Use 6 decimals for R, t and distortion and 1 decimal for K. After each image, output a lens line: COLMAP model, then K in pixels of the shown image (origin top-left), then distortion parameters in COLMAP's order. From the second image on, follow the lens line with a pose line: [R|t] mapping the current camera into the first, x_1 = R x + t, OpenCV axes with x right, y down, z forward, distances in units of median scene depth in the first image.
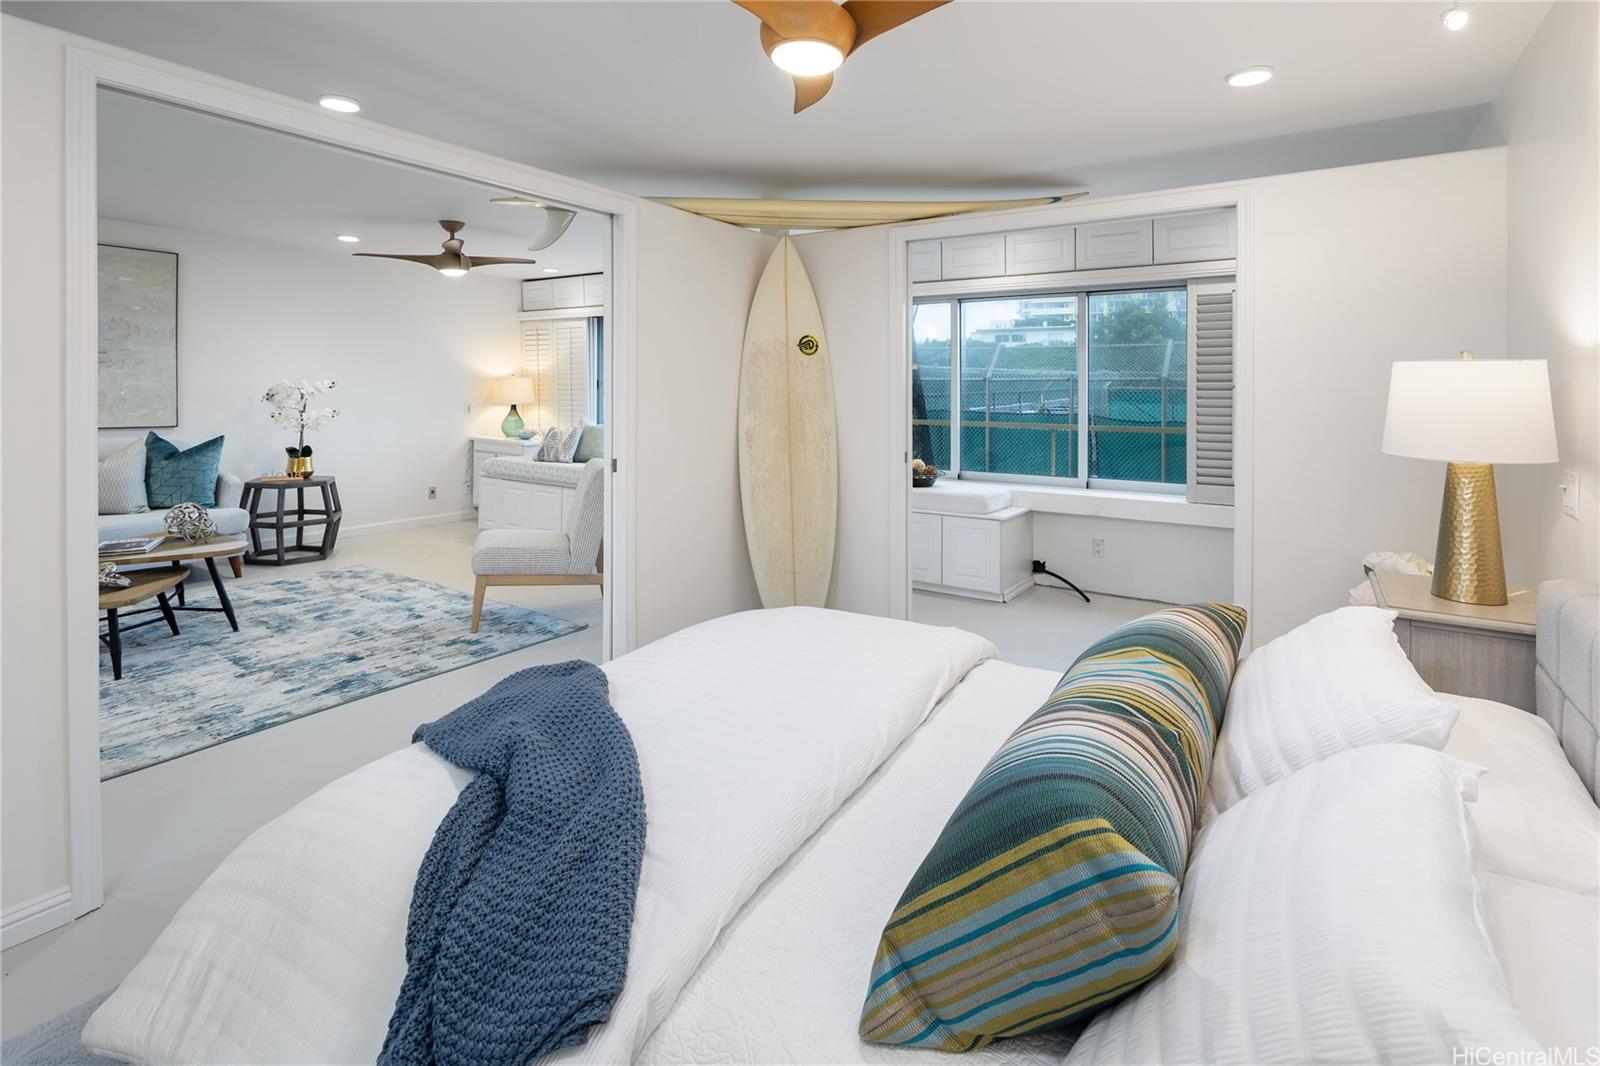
lens RADIAL K [[769.1, 0, 804.4], [0, 769.1, 497.0], [0, 0, 1]] dist [0.001721, 0.000092]
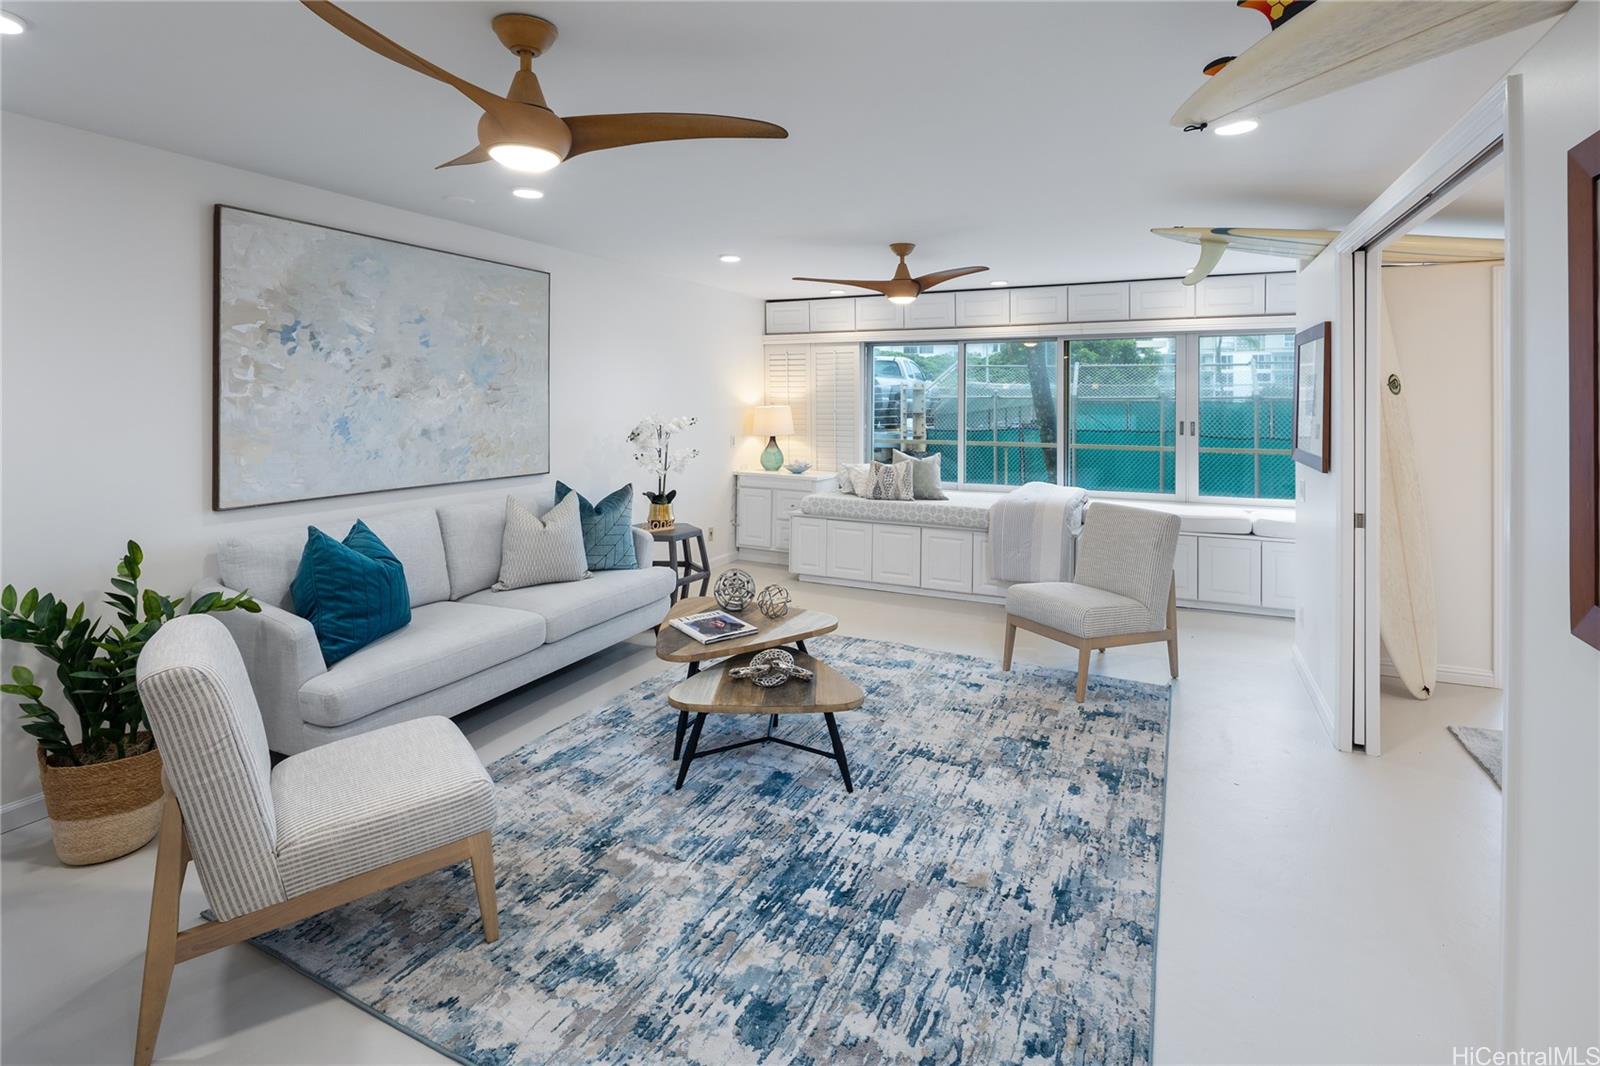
lens RADIAL K [[769.1, 0, 804.4], [0, 769.1, 497.0], [0, 0, 1]] dist [0.001721, 0.000092]
pose [[0.990552, -0.023478, 0.135111, -0.607145], [0.025279, 0.999613, -0.011635, -0.044500], [-0.134785, 0.014941, 0.990762, 0.102036]]
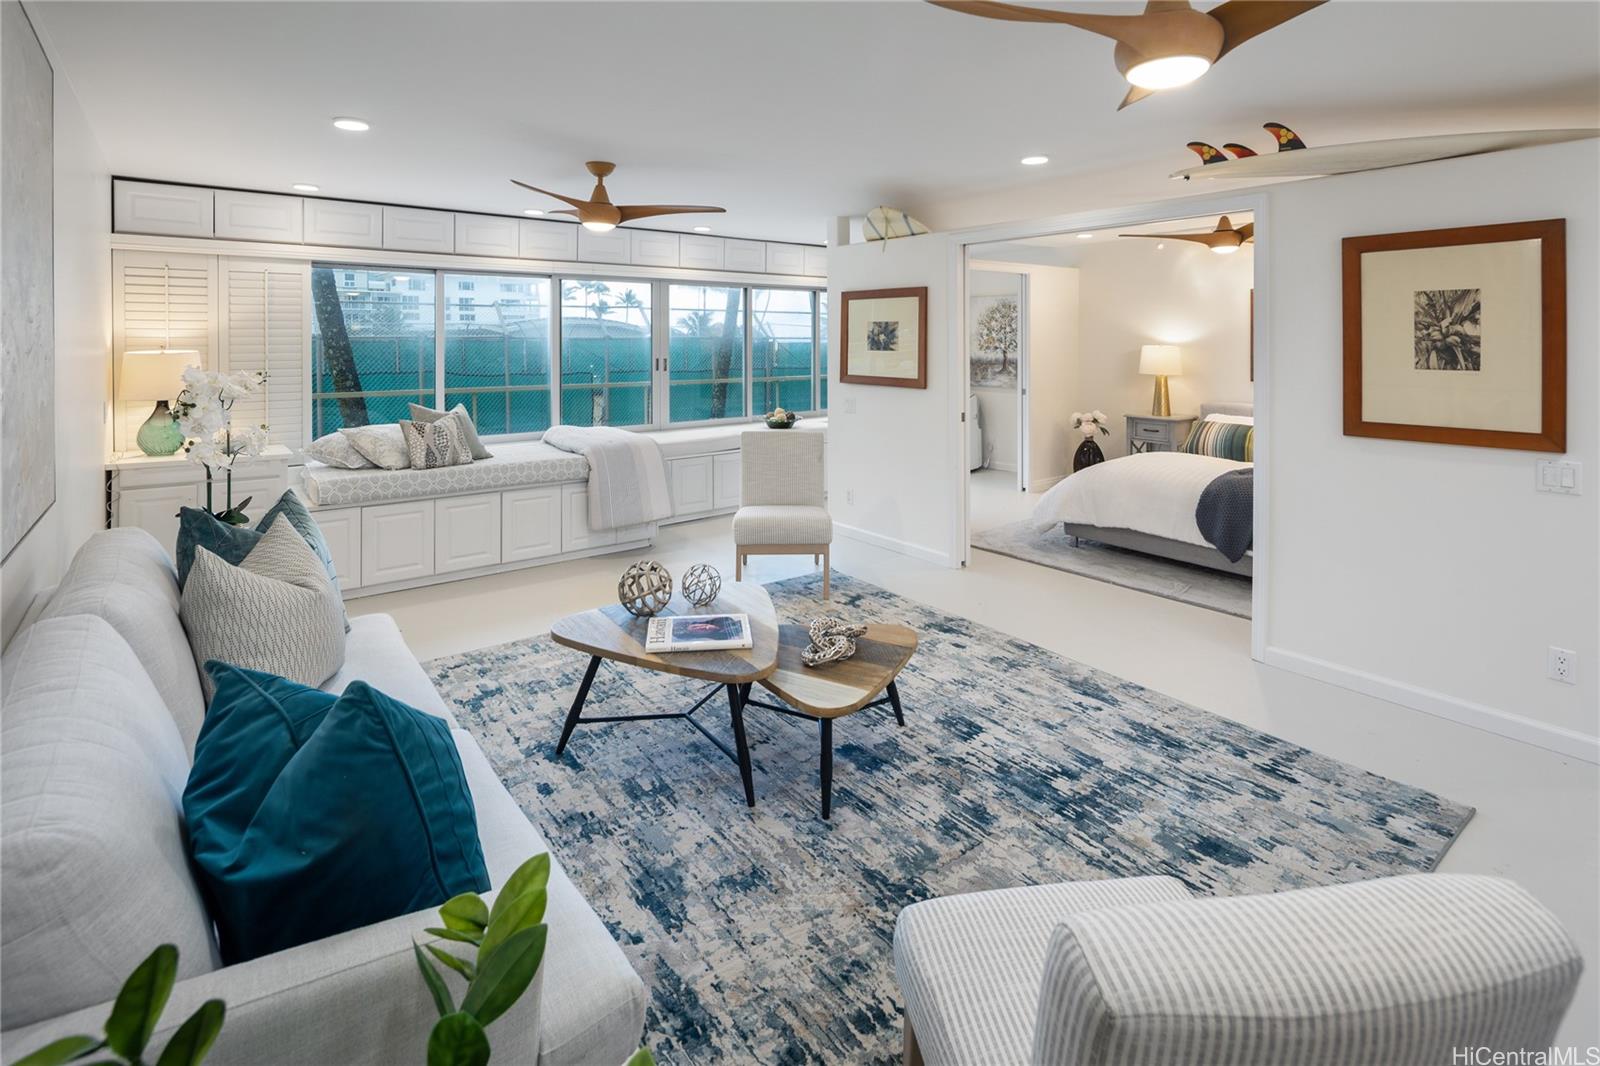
lens RADIAL K [[787.0, 0, 795.3], [0, 787.0, 412.7], [0, 0, 1]] dist [0.000106, -0.000095]
pose [[0.318952, -0.097179, 0.942776, -1.005326], [0.137671, 0.988930, 0.055360, -0.099545], [-0.937719, 0.112136, 0.328800, 0.470098]]
